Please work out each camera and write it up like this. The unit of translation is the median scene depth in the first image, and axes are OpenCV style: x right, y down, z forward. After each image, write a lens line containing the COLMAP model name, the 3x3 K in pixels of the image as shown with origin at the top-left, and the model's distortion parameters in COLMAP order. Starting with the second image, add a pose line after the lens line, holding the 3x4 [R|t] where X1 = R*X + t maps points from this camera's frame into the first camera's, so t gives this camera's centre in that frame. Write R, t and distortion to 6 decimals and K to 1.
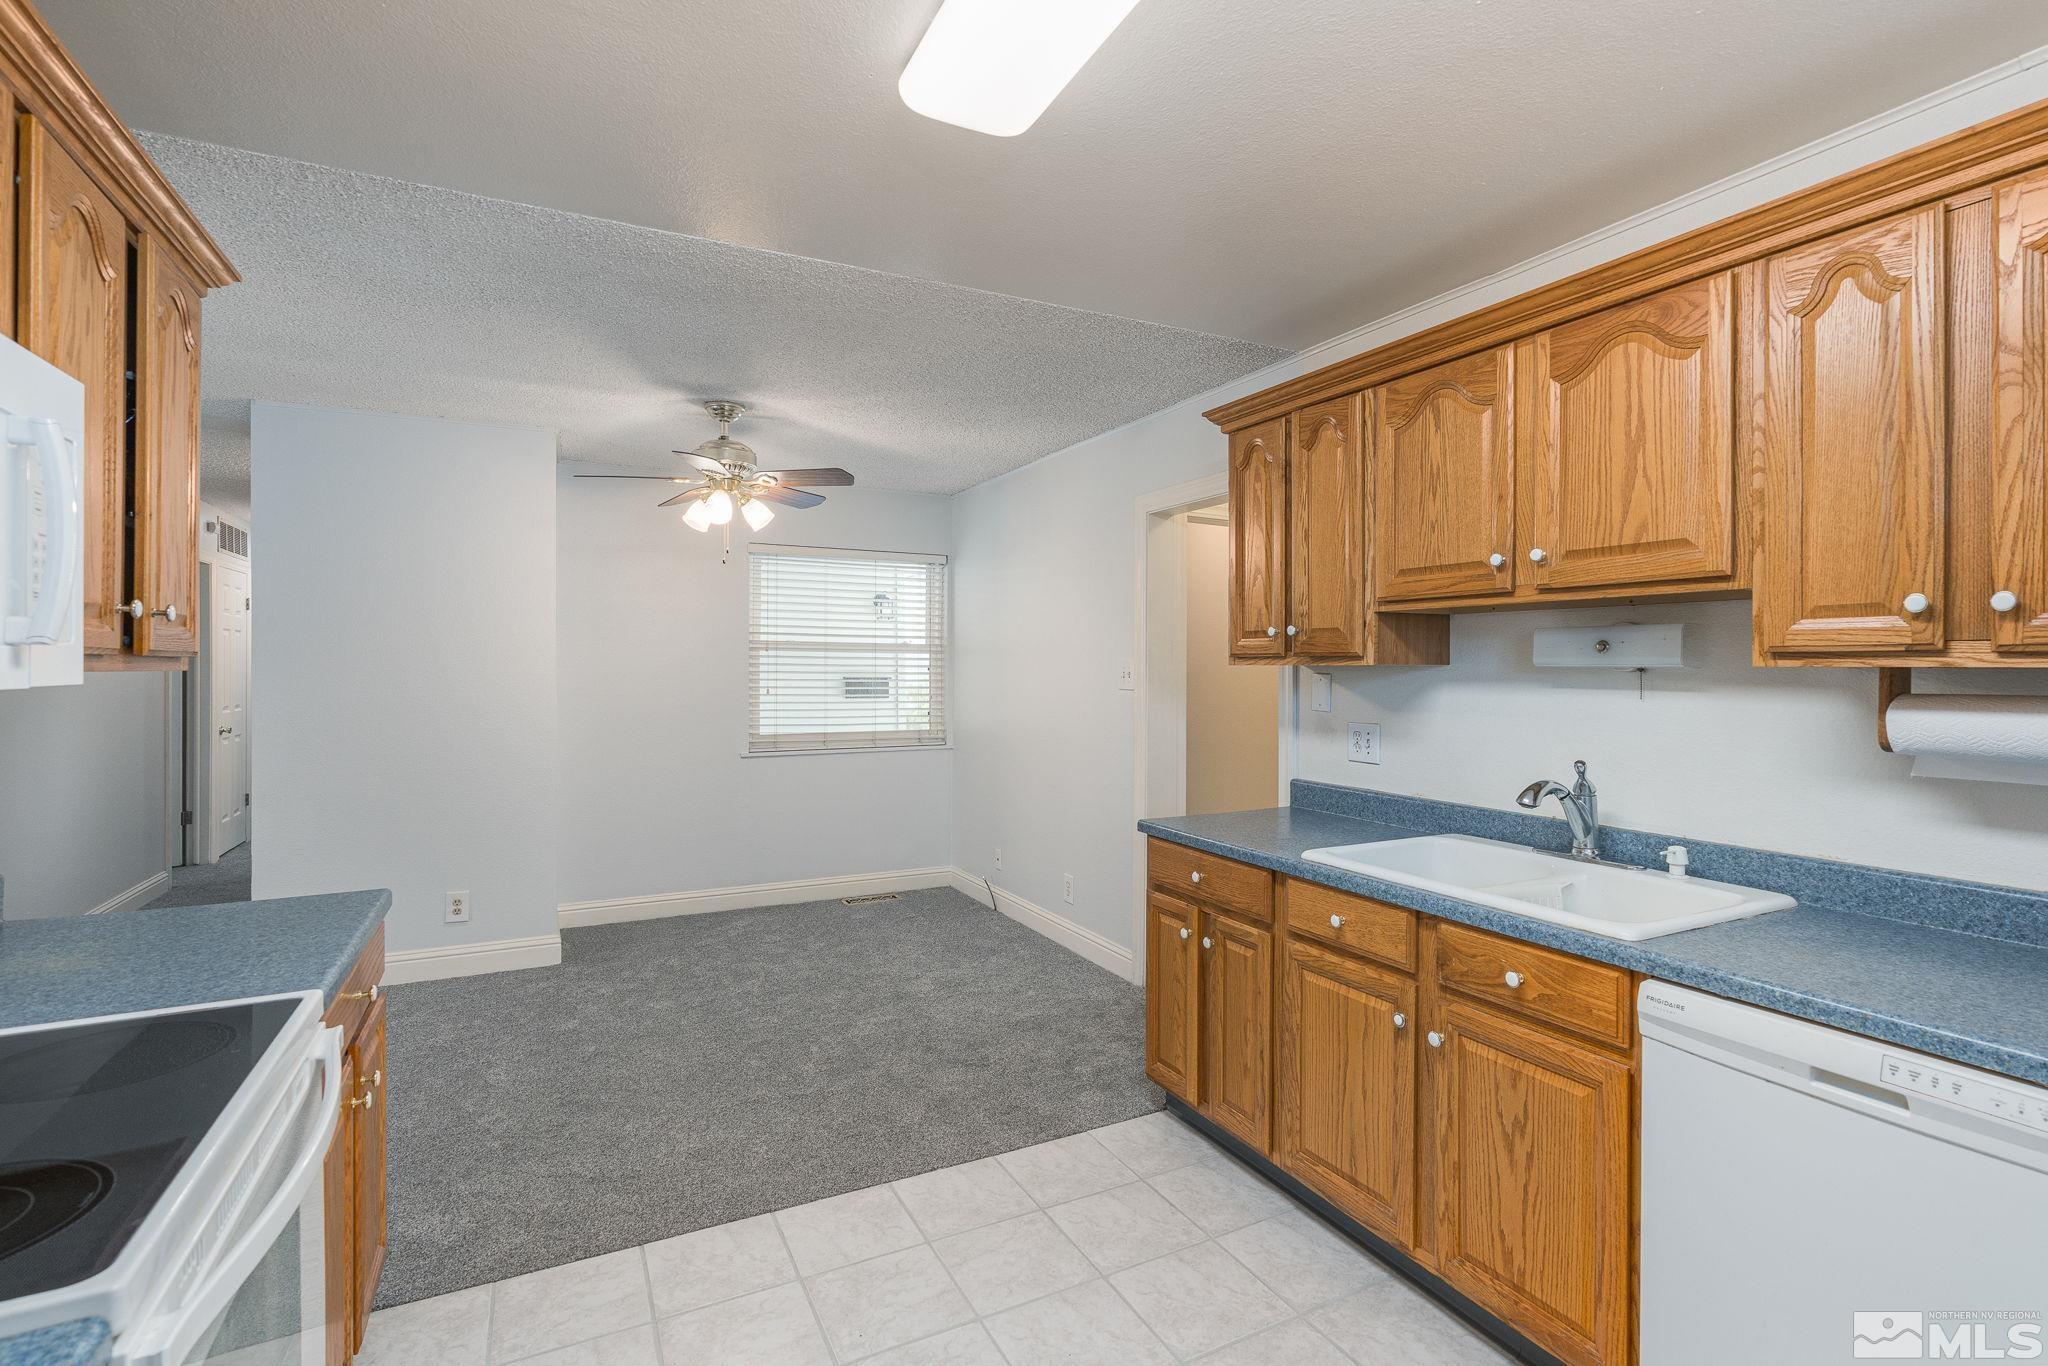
lens RADIAL K [[958.2, 0, 1026.0], [0, 958.2, 656.4], [0, 0, 1]] dist [-0.014555, 0.000384]
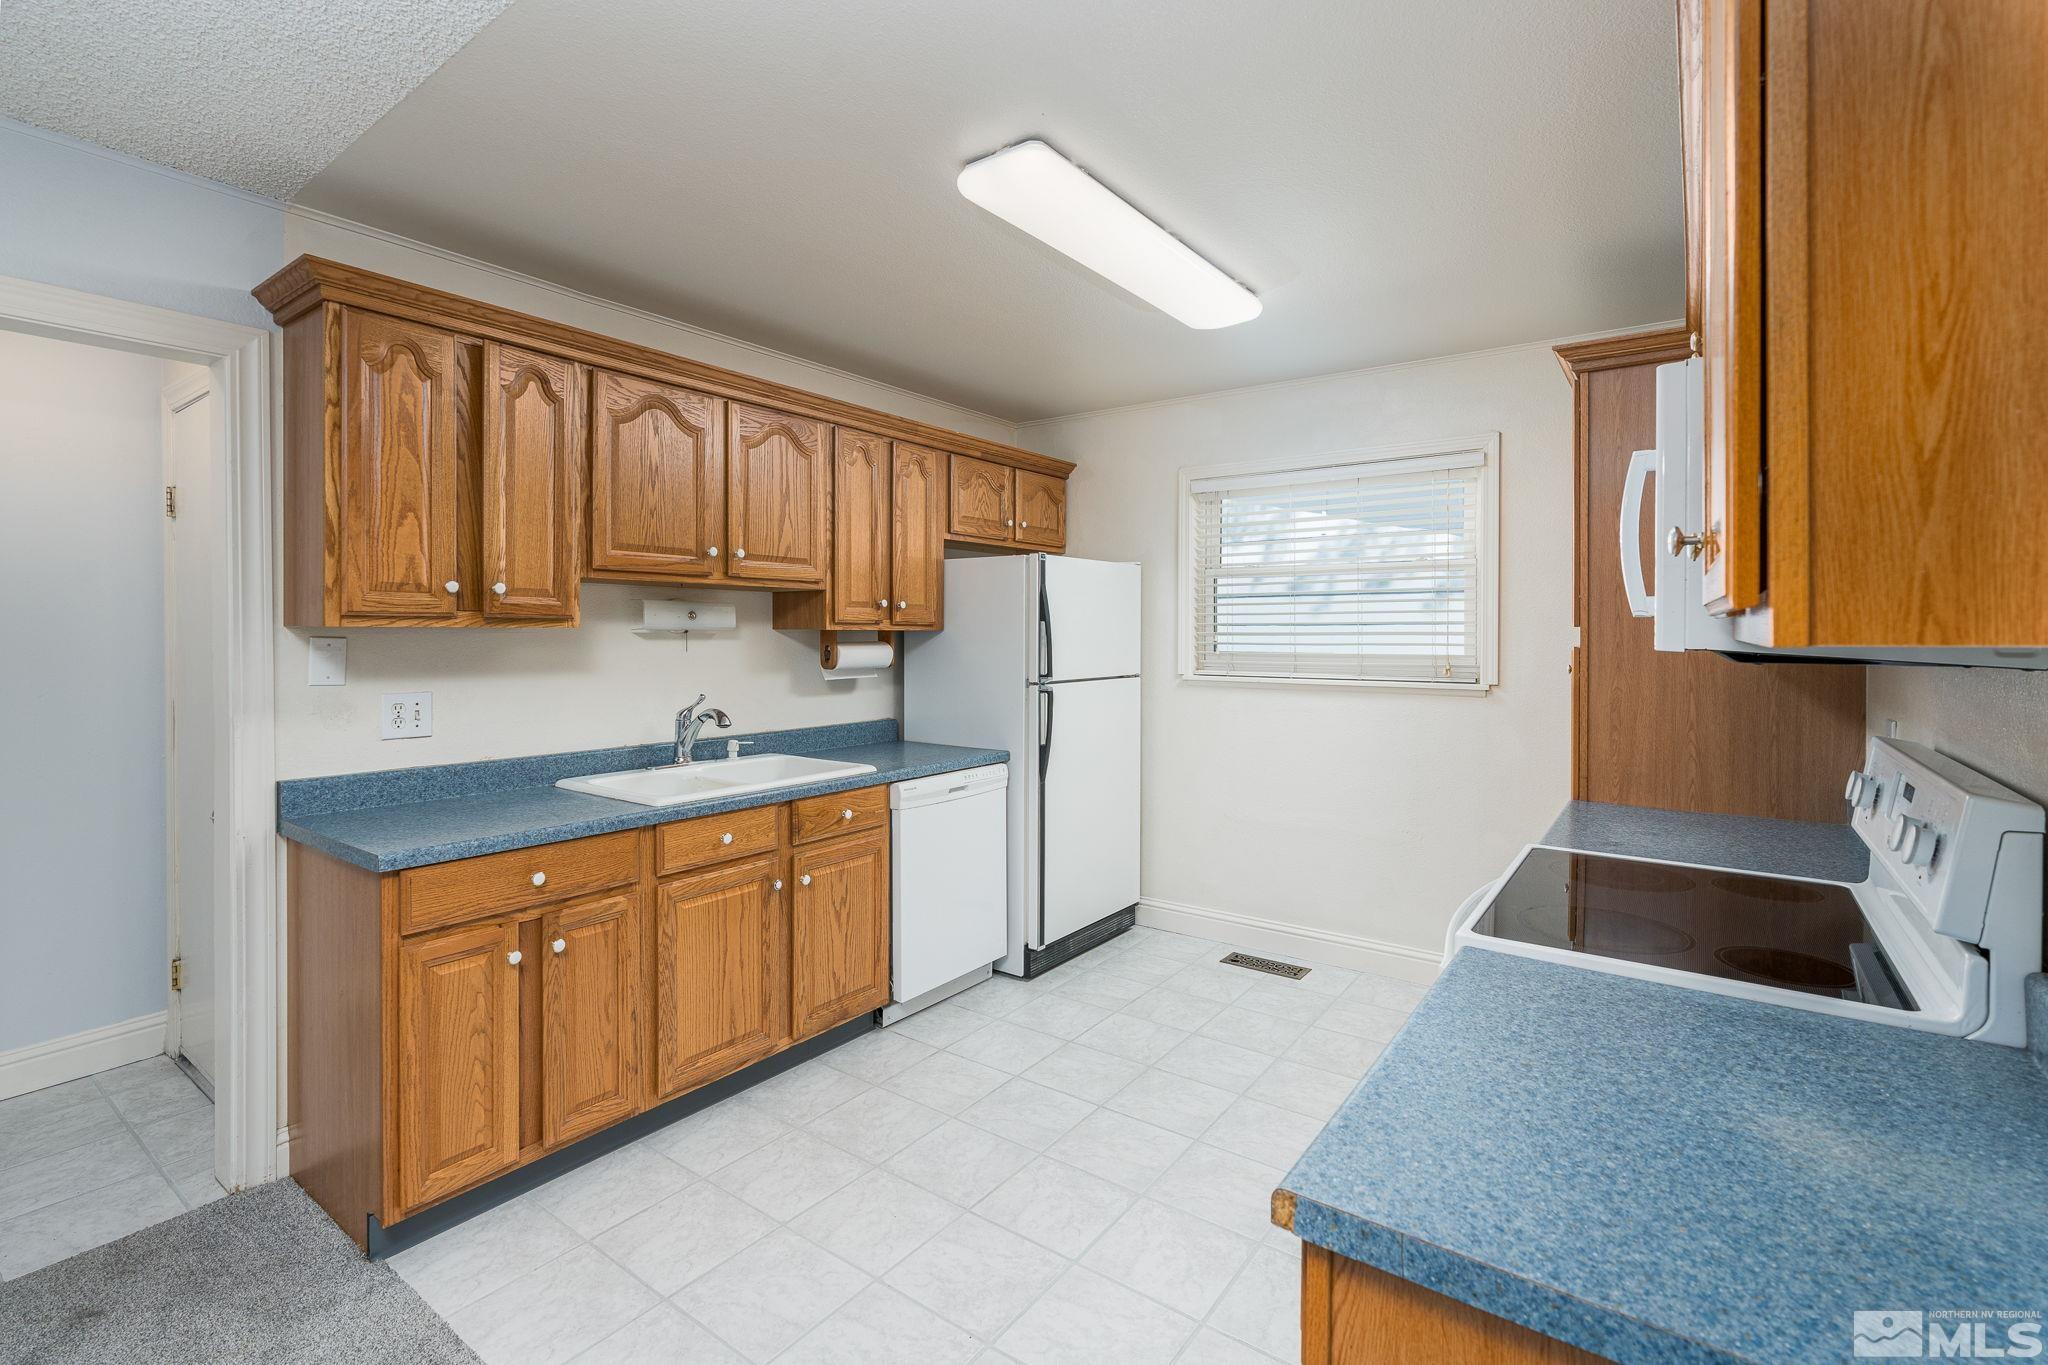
lens RADIAL K [[932.3, 0, 1016.2], [0, 932.3, 641.7], [0, 0, 1]] dist [-0.012092, 0.000469]
pose [[-0.450142, -0.010416, 0.892896, -0.760640], [-0.009283, 0.999933, 0.006985, 0.011784], [-0.892909, -0.005145, -0.450208, 1.022457]]
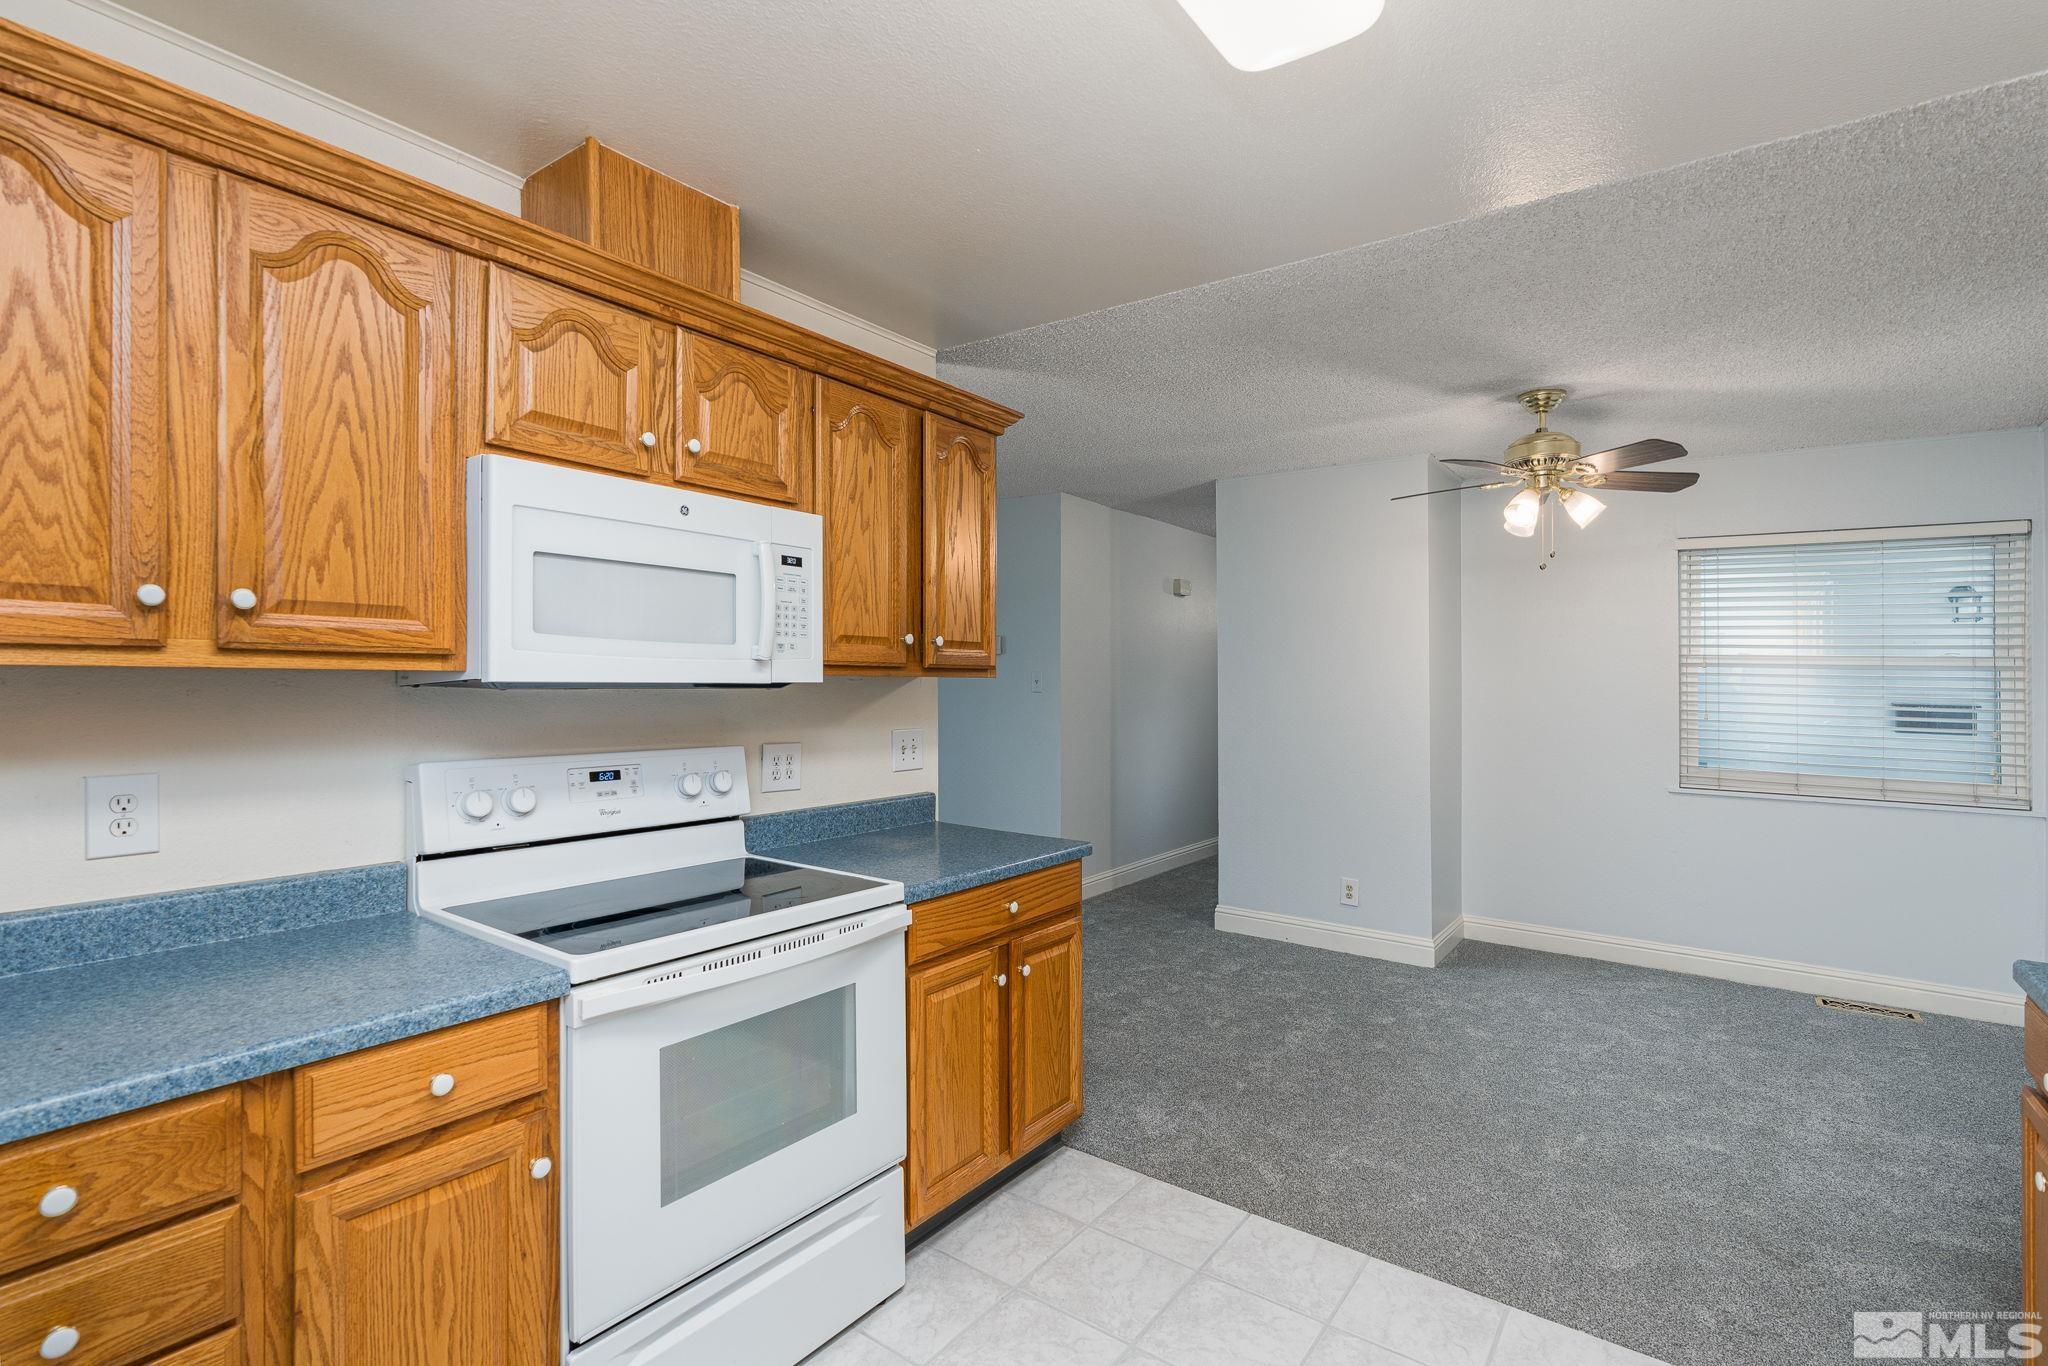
lens RADIAL K [[943.0, 0, 1051.4], [0, 943.0, 666.3], [0, 0, 1]] dist [-0.011392, 0.000333]
pose [[0.461037, -0.003341, -0.887375, 0.400365], [-0.006490, 0.999953, -0.007136, 0.006919], [0.887357, 0.009049, 0.460993, 0.274210]]
